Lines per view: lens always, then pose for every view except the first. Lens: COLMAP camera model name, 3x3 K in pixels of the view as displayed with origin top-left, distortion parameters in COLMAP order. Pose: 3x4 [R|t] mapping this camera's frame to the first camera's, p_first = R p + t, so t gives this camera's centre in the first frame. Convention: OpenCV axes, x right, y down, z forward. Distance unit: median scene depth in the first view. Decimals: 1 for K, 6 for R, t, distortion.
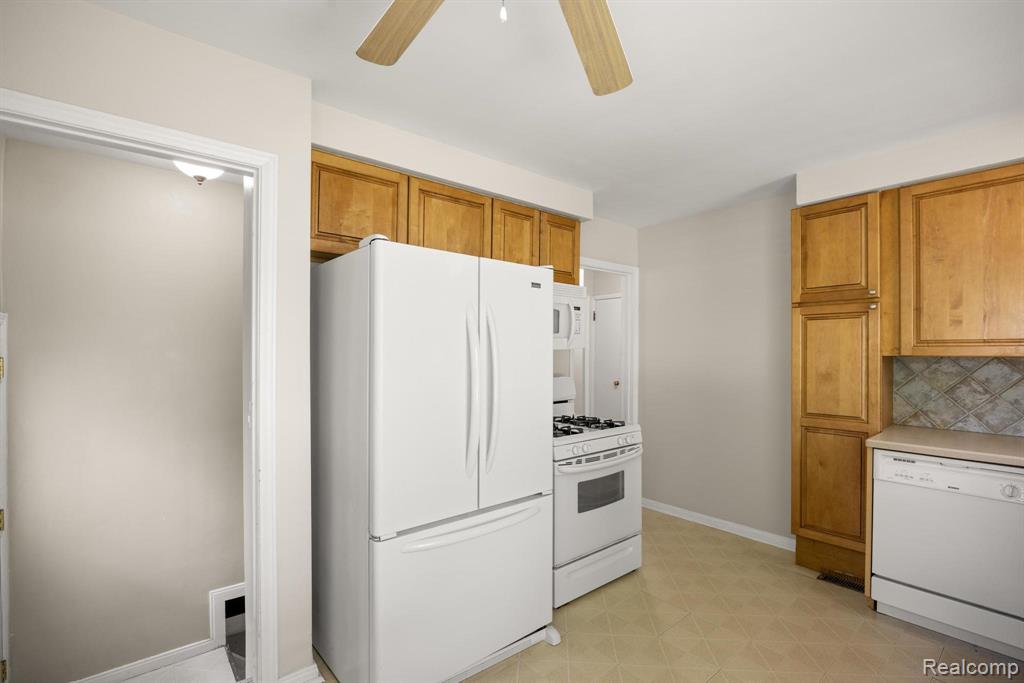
lens RADIAL K [[479.6, 0, 512.5], [0, 479.6, 349.0], [0, 0, 1]] dist [-0.000723, 0.001001]
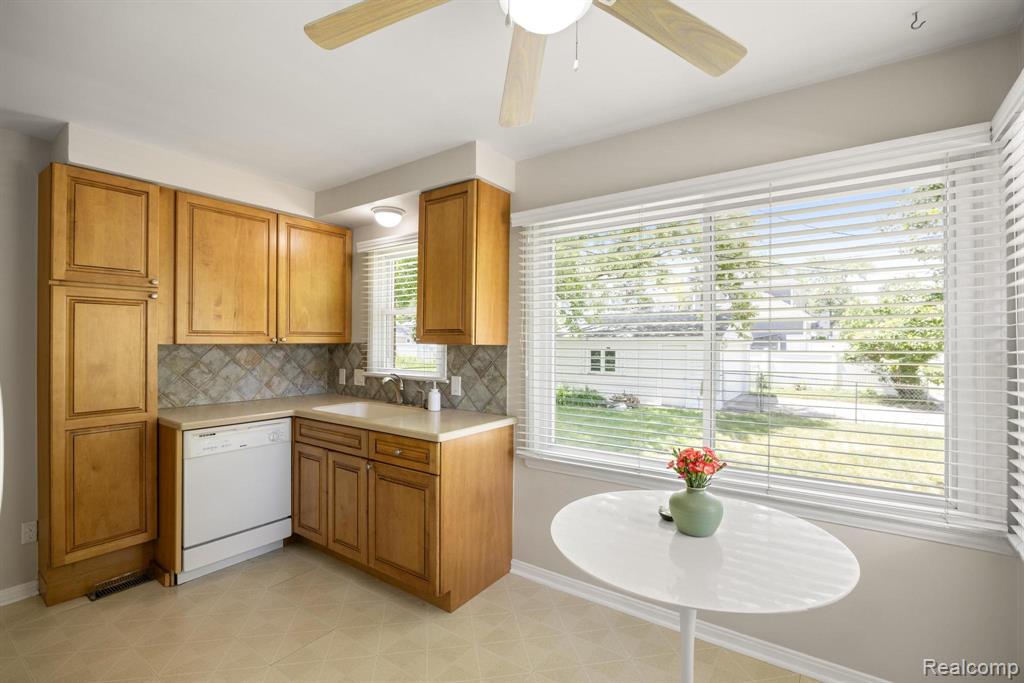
lens RADIAL K [[479.6, 0, 513.9], [0, 479.6, 337.8], [0, 0, 1]] dist [-0.000723, 0.001001]
pose [[-0.252077, 0.004041, 0.967699, -0.436285], [-0.007673, 0.999952, -0.006174, 0.000464], [-0.967677, -0.008981, -0.252033, 0.523286]]
